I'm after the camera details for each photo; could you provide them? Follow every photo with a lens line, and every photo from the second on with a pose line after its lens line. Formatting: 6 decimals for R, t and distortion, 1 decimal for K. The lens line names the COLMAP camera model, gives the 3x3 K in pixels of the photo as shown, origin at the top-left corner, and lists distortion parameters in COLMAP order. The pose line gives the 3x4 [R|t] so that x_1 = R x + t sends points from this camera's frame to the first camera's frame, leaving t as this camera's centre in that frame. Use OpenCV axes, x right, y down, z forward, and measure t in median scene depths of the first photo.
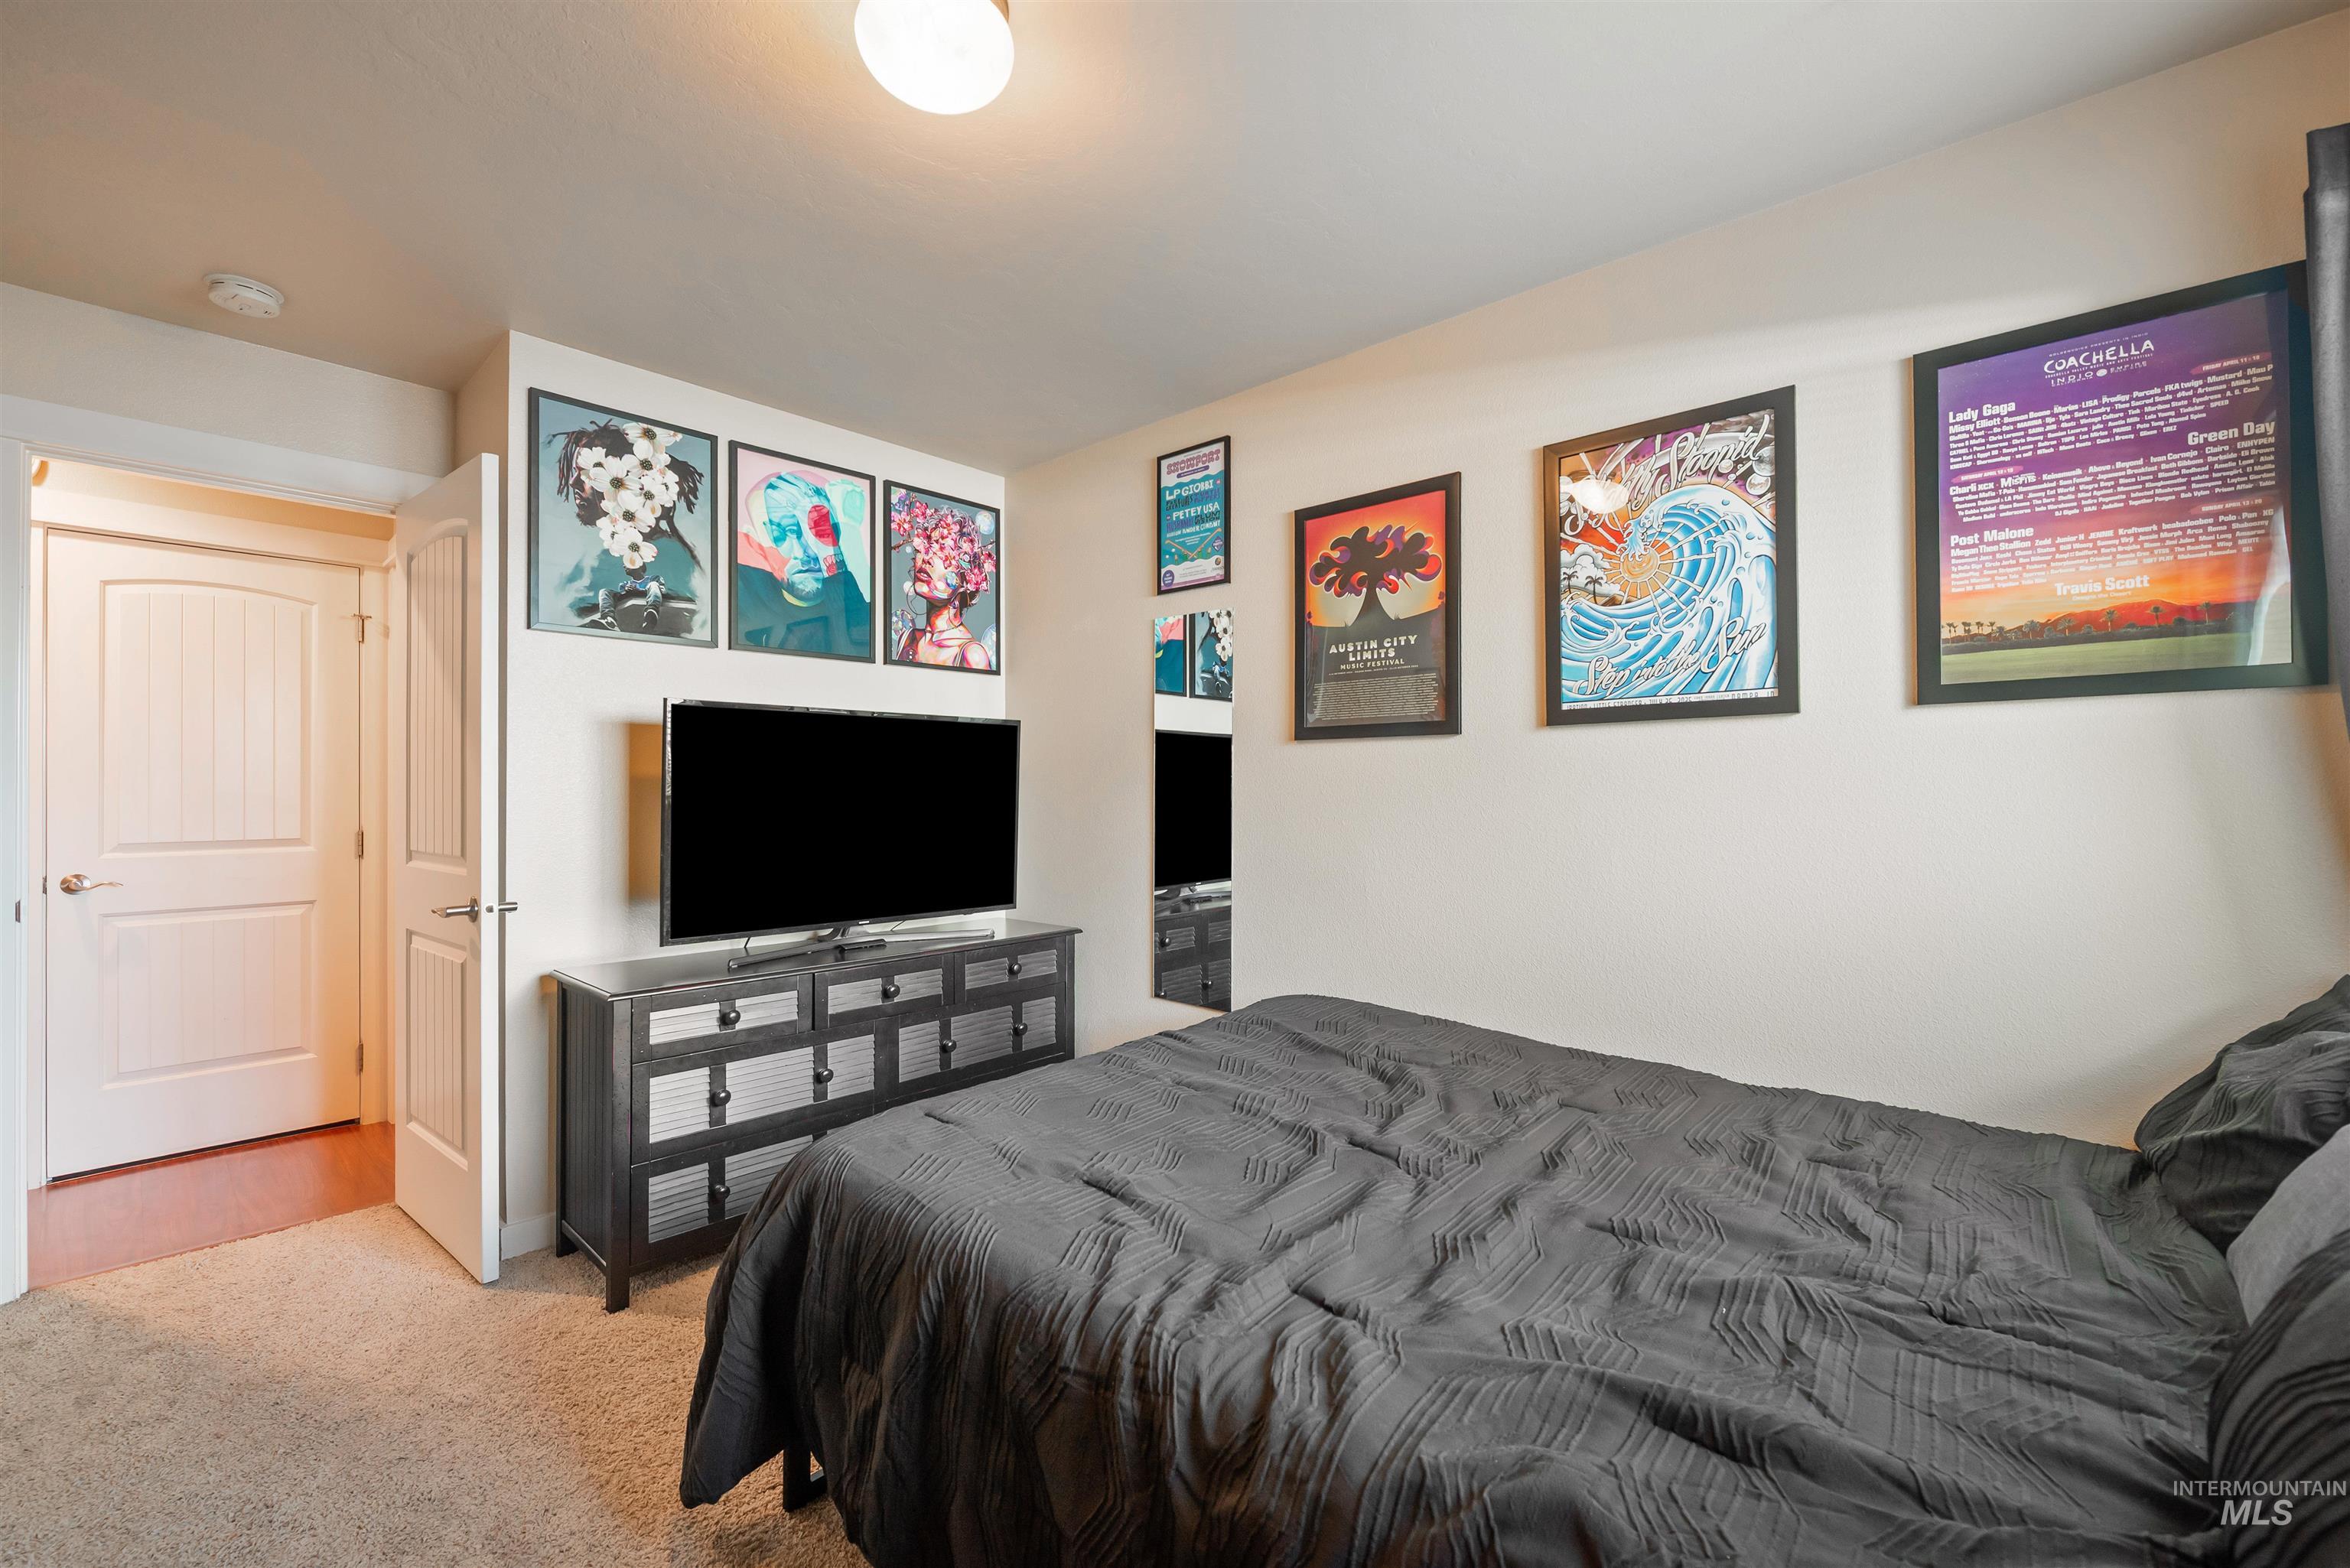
lens RADIAL K [[960.3, 0, 1175.9], [0, 960.3, 766.8], [0, 0, 1]] dist [-0.003330, -0.000981]
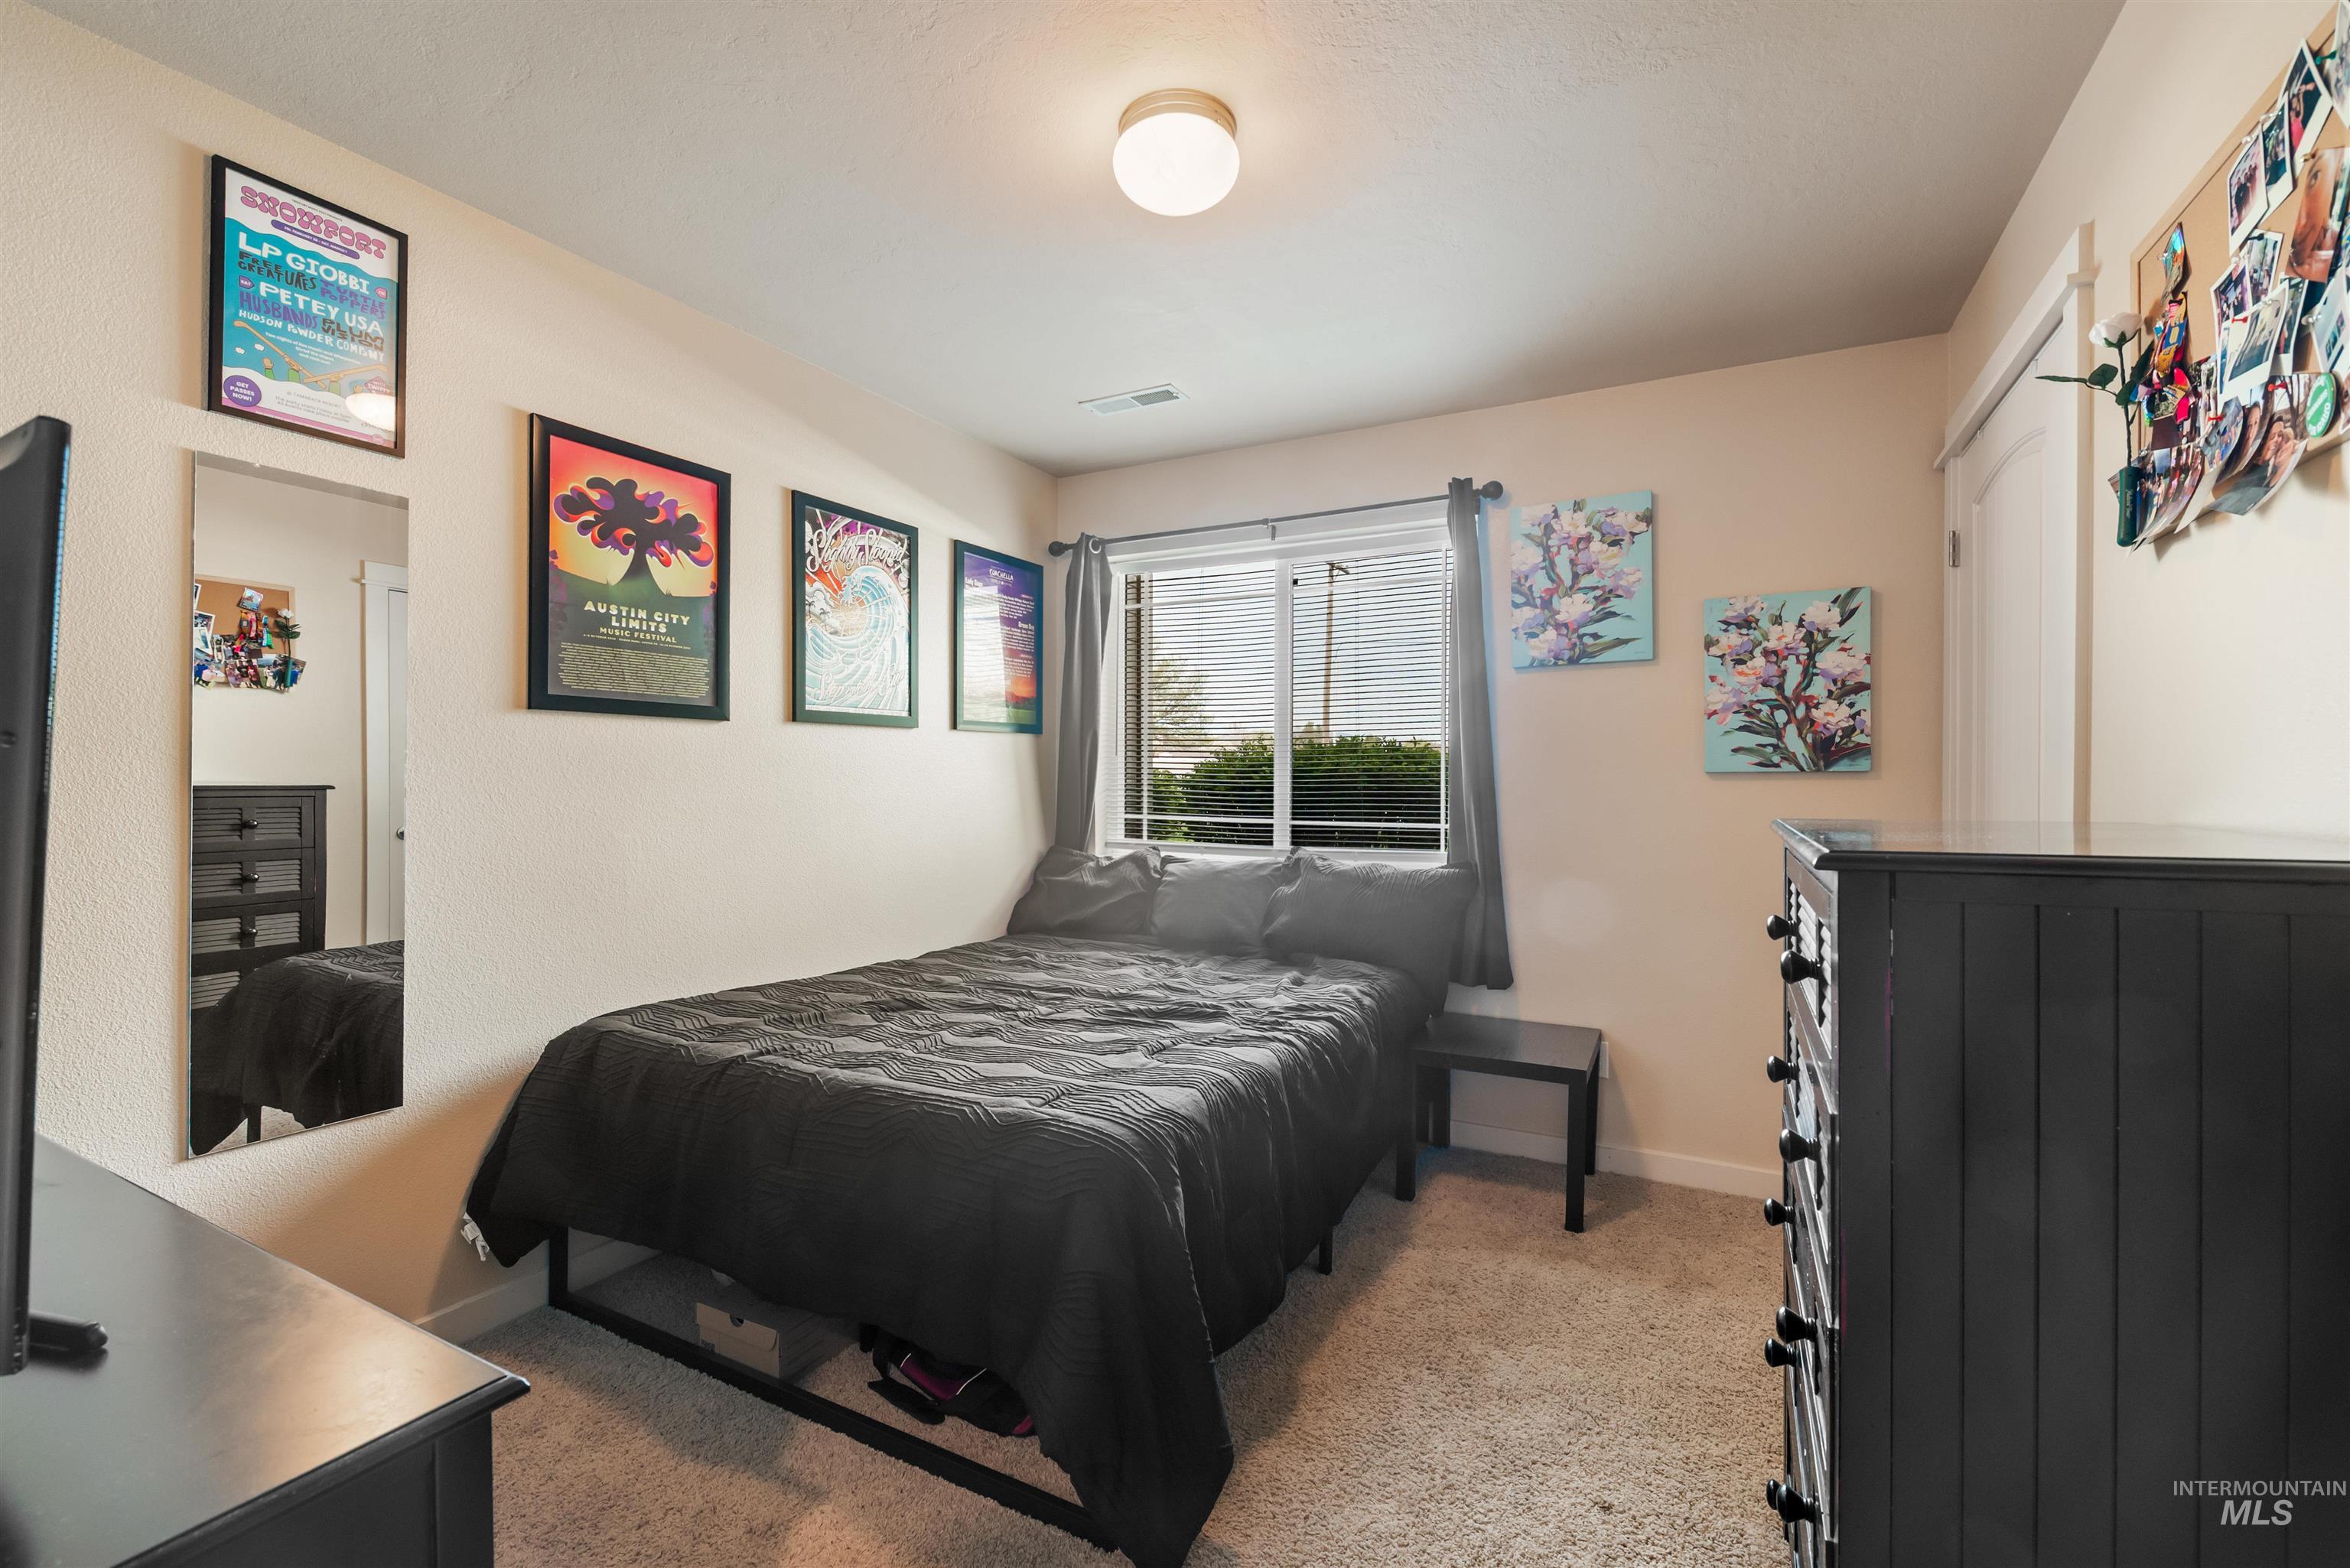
lens RADIAL K [[960.3, 0, 1175.9], [0, 960.3, 766.8], [0, 0, 1]] dist [-0.003330, -0.000981]
pose [[-0.224906, 0.012852, 0.974296, -0.806322], [-0.024094, 0.999534, -0.018747, 0.023185], [-0.974082, -0.027691, -0.224492, 0.713240]]
